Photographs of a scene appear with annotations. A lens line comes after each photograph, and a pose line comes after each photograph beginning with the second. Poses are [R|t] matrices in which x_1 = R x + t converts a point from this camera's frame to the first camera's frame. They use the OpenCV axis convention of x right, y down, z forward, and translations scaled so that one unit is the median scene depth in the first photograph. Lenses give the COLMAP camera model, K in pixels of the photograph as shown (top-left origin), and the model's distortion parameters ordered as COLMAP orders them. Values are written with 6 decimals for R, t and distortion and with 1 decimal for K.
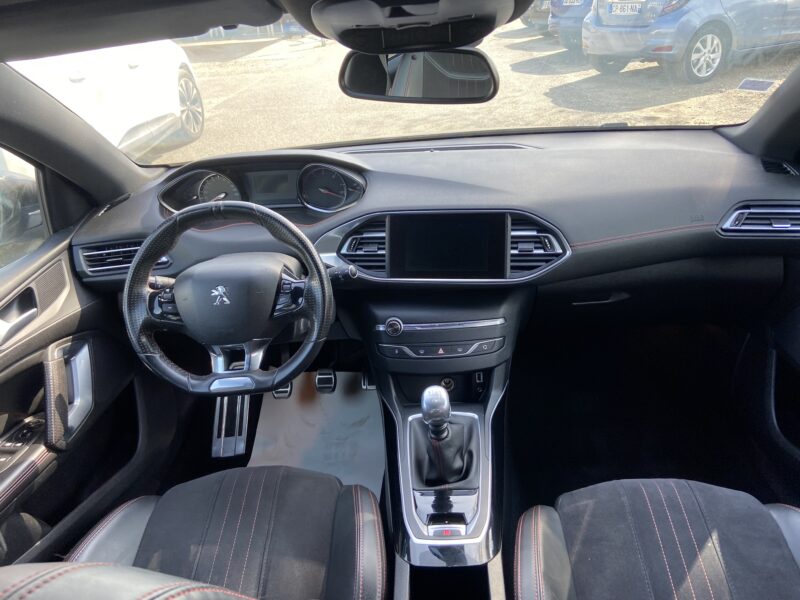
lens RADIAL K [[606.2, 0, 399.5], [0, 606.2, 302.5], [0, 0, 1]] dist [0.111664, -0.132606]
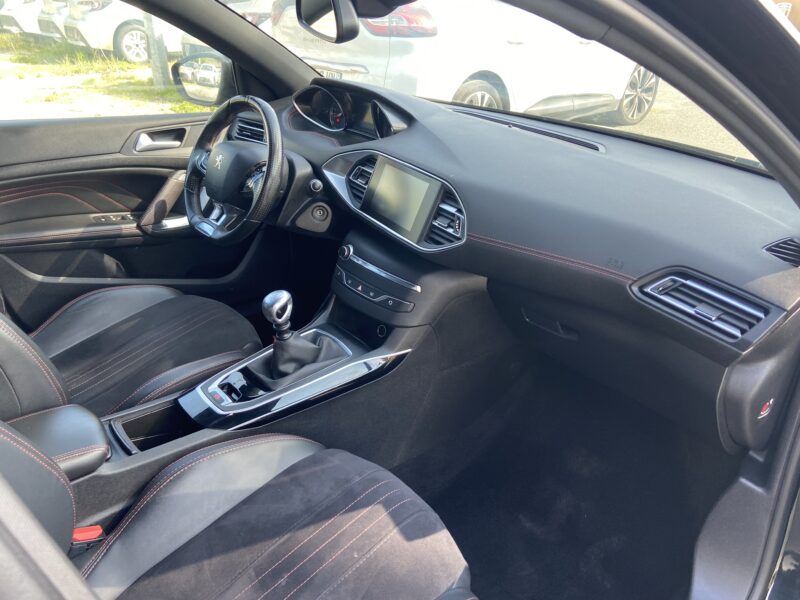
lens RADIAL K [[606.2, 0, 415.5], [0, 606.2, 293.3], [0, 0, 1]] dist [0.111664, -0.132606]
pose [[0.686027, 0.412791, -0.599142, 0.801996], [-0.414615, 0.898485, 0.144290, -0.108888], [0.597881, 0.149426, 0.787534, 0.224130]]
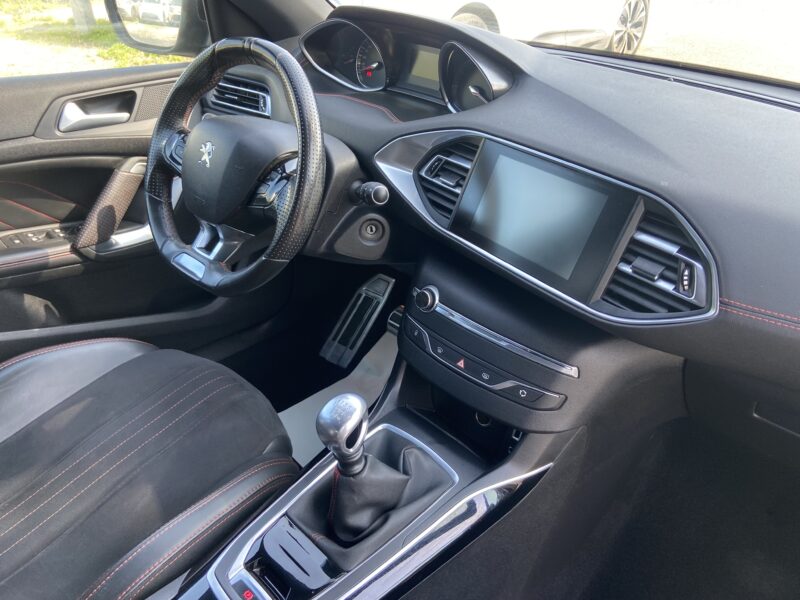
lens RADIAL K [[606.2, 0, 411.6], [0, 606.2, 301.9], [0, 0, 1]] dist [0.111664, -0.132606]
pose [[0.742924, 0.438296, -0.505926, 0.337494], [-0.391095, 0.897611, 0.203321, -0.092630], [0.543240, 0.046813, 0.838272, 0.435519]]
